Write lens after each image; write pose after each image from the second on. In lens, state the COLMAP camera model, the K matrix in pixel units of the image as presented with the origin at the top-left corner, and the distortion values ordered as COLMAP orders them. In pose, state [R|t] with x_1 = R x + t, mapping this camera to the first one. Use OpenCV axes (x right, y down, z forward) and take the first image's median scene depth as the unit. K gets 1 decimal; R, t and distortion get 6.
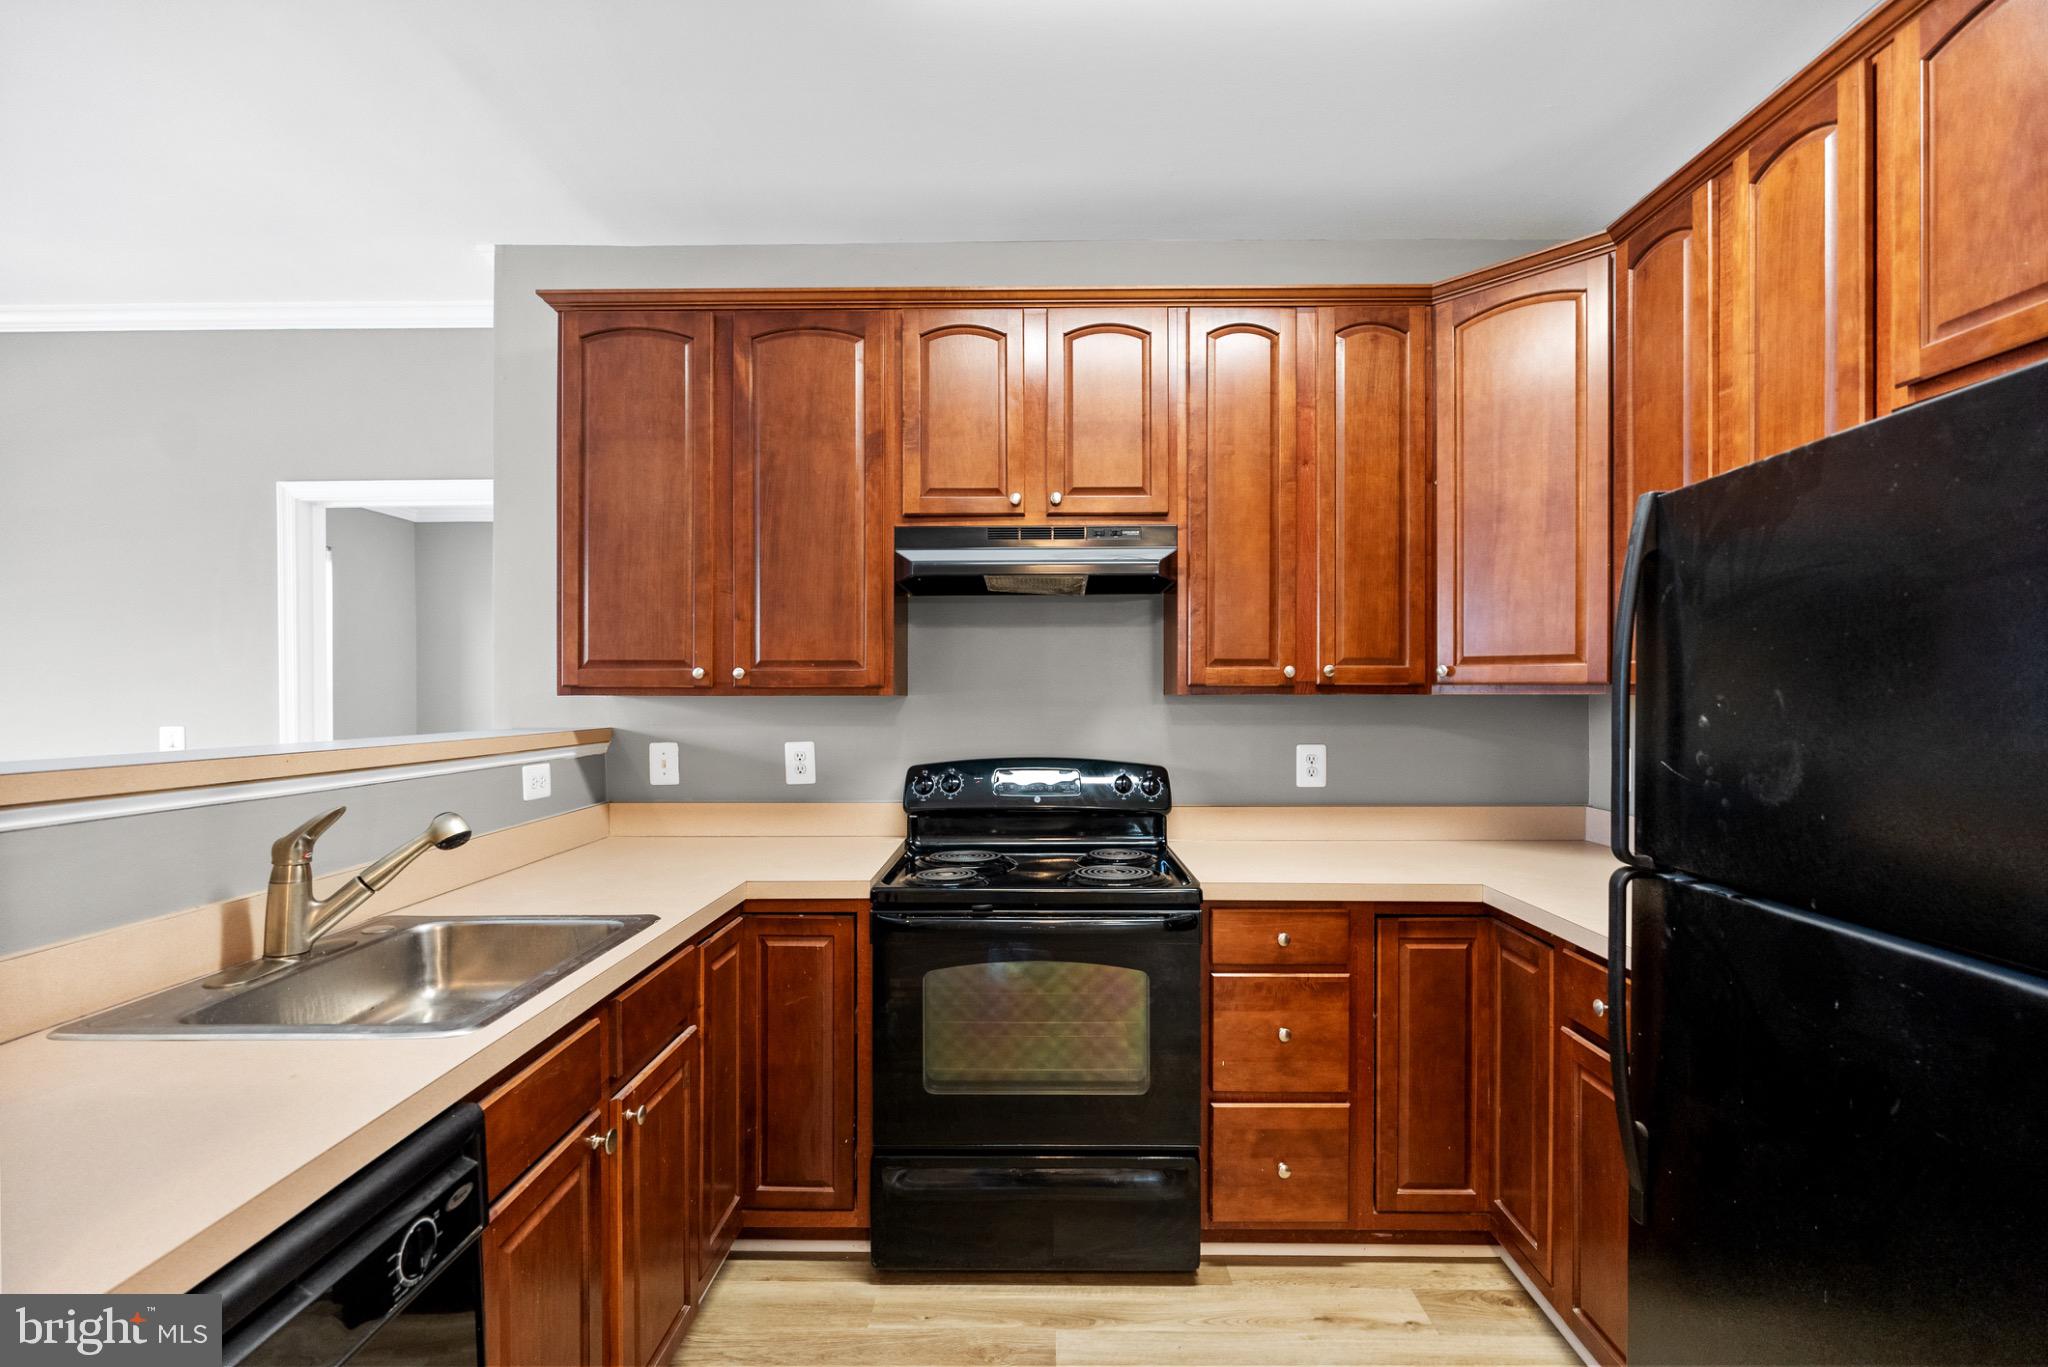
lens RADIAL K [[911.2, 0, 1028.6], [0, 911.2, 688.1], [0, 0, 1]] dist [-0.006859, 0.002518]
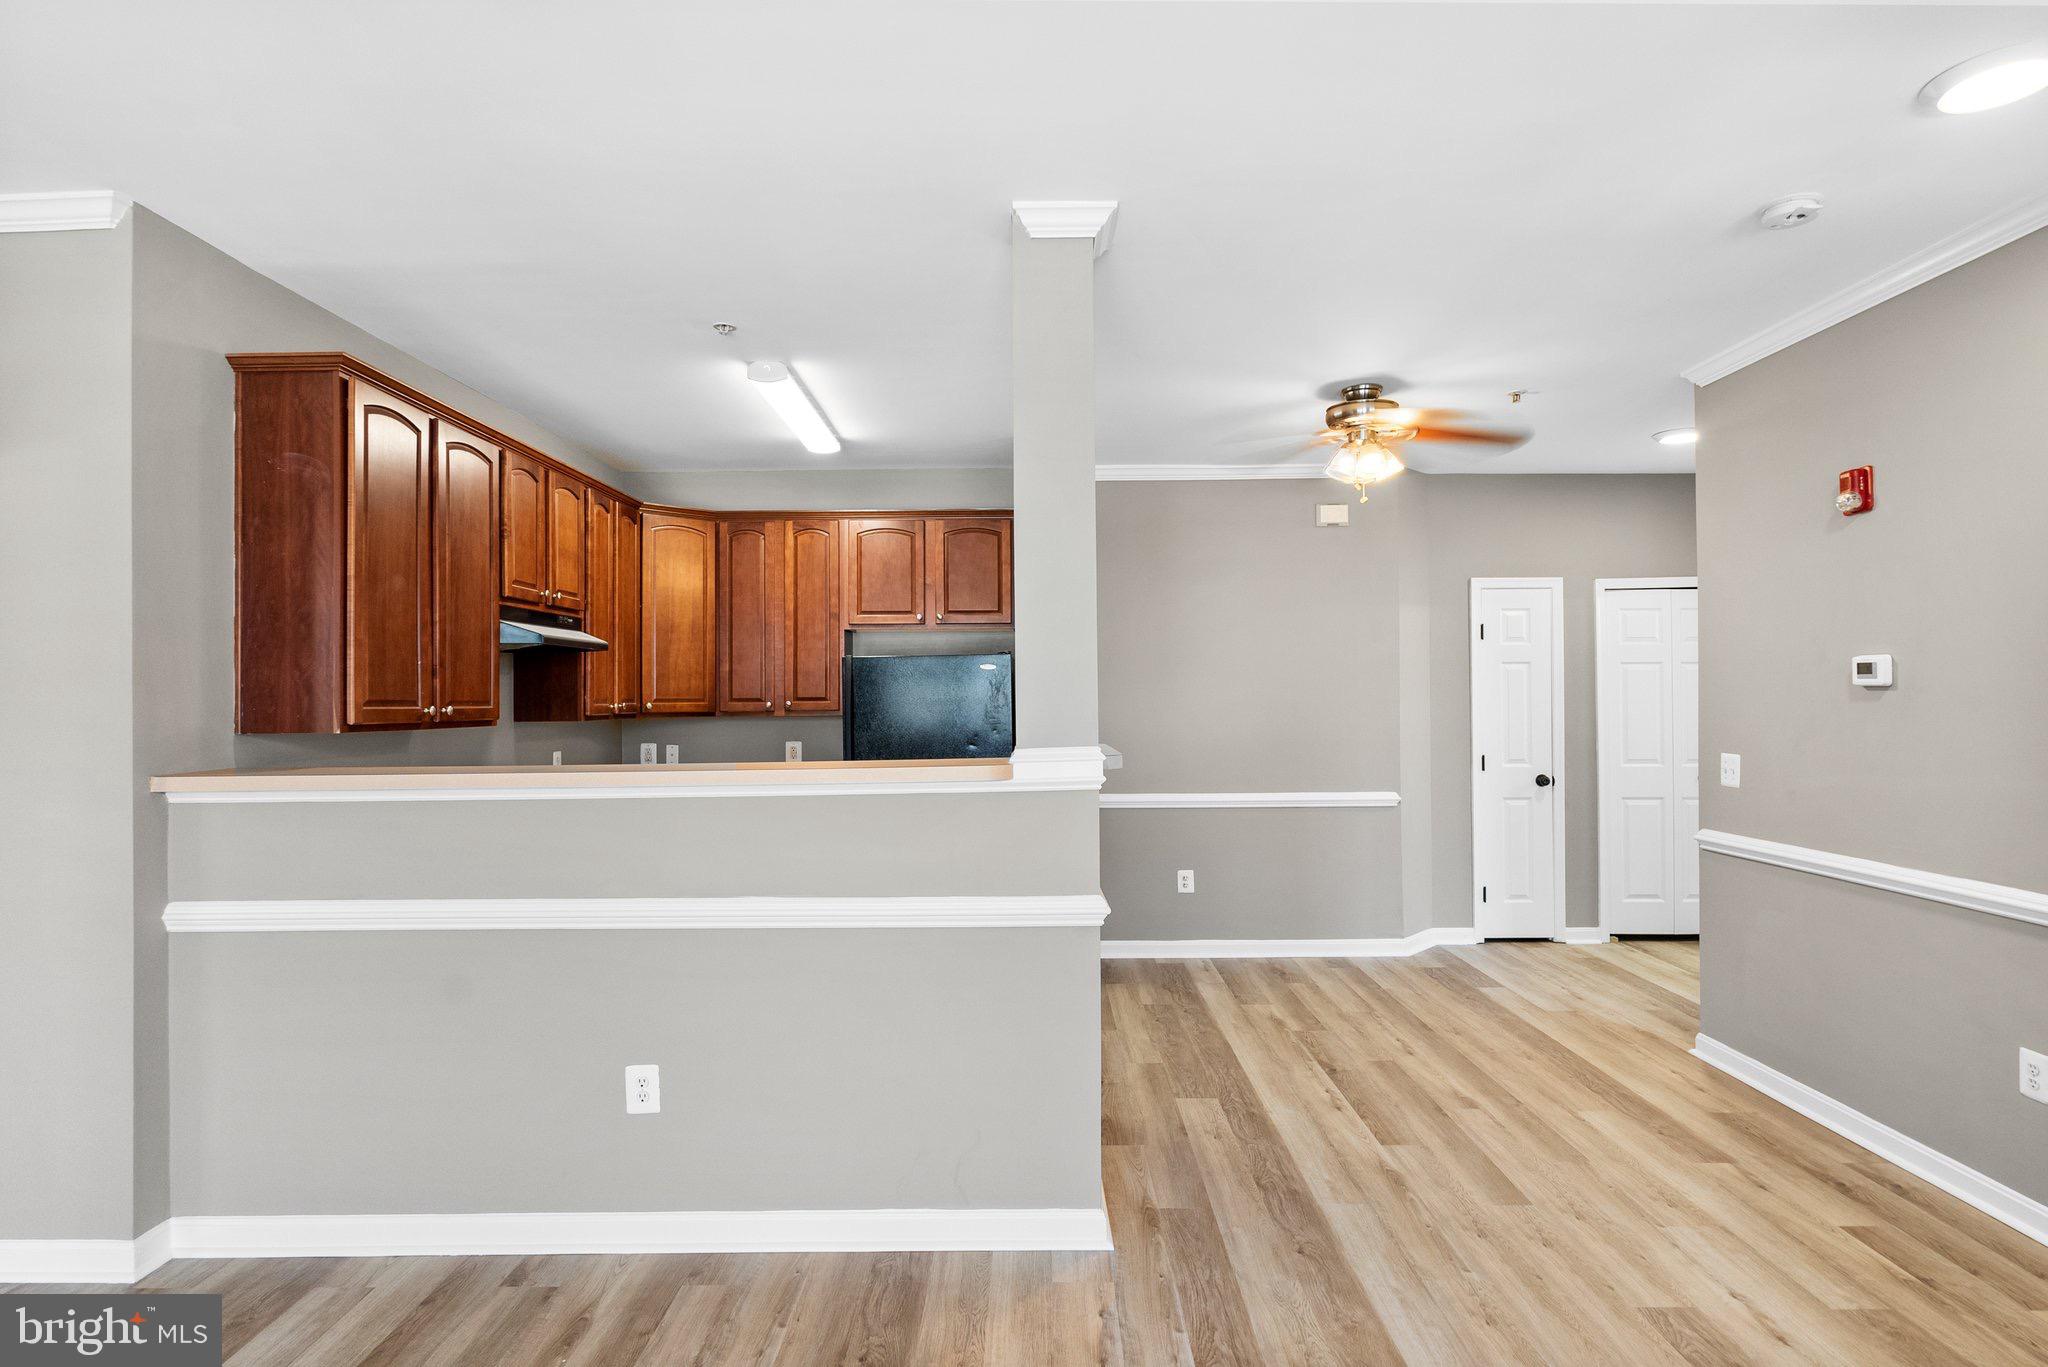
lens RADIAL K [[1082.9, 0, 1024.4], [0, 1082.9, 683.8], [0, 0, 1]] dist [0.001463, -0.001942]
pose [[0.008596, 0.014646, 0.999856, -1.785087], [0.001948, 0.999891, -0.014663, -0.027900], [-0.999961, 0.002074, 0.008566, 0.181685]]
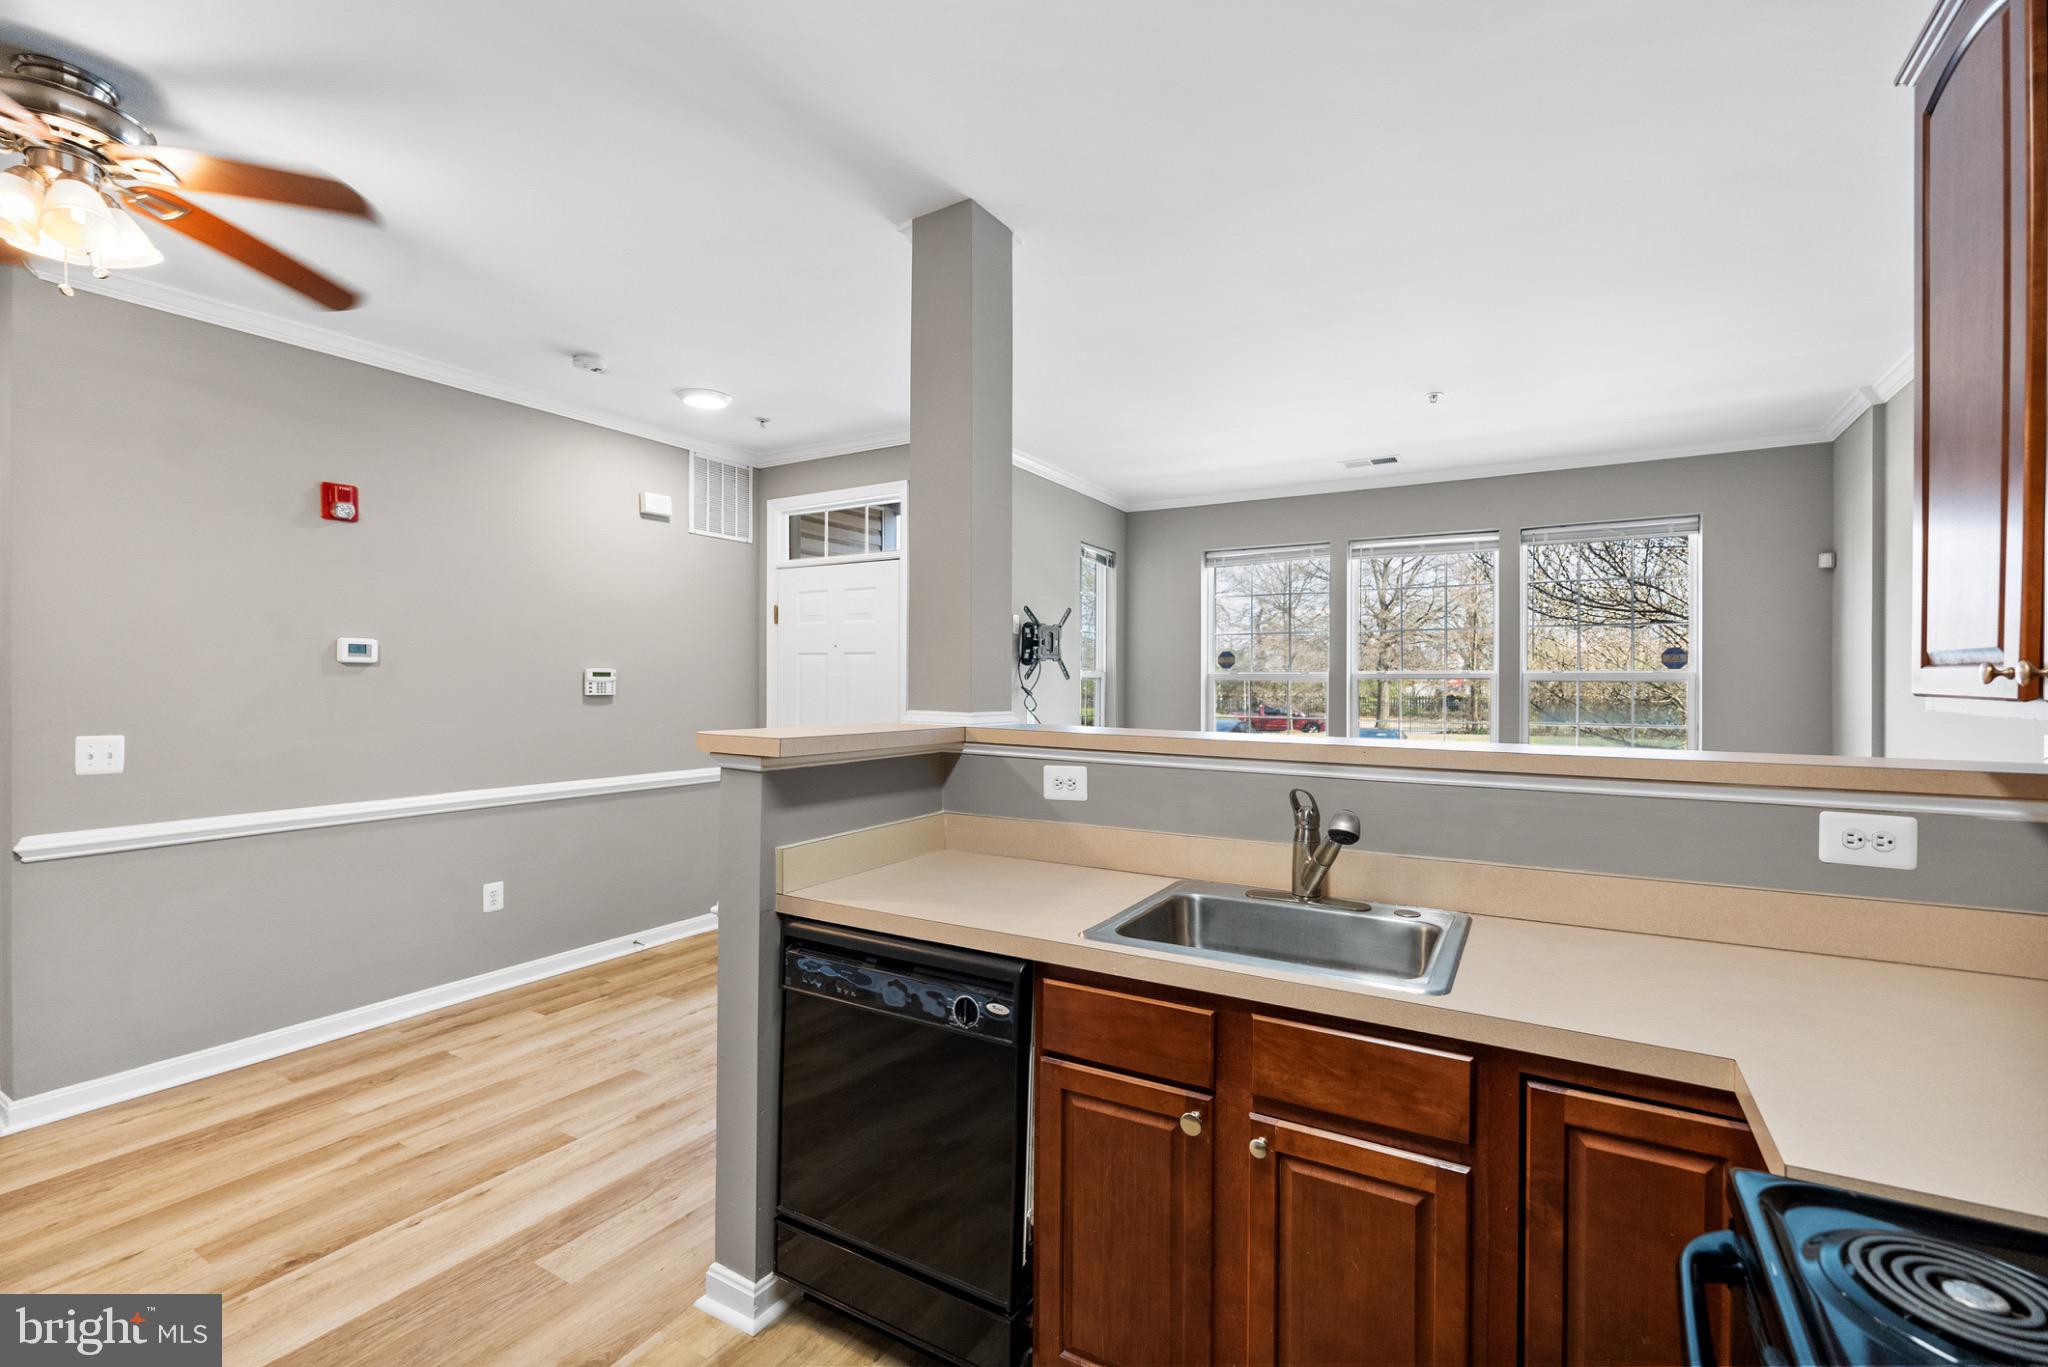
lens RADIAL K [[911.2, 0, 1039.0], [0, 911.2, 681.1], [0, 0, 1]] dist [-0.006859, 0.002518]
pose [[-0.496442, 0.002256, -0.868067, 0.320558], [0.001721, 0.999997, 0.001614, -0.013496], [0.868068, -0.000693, -0.496444, 0.779847]]
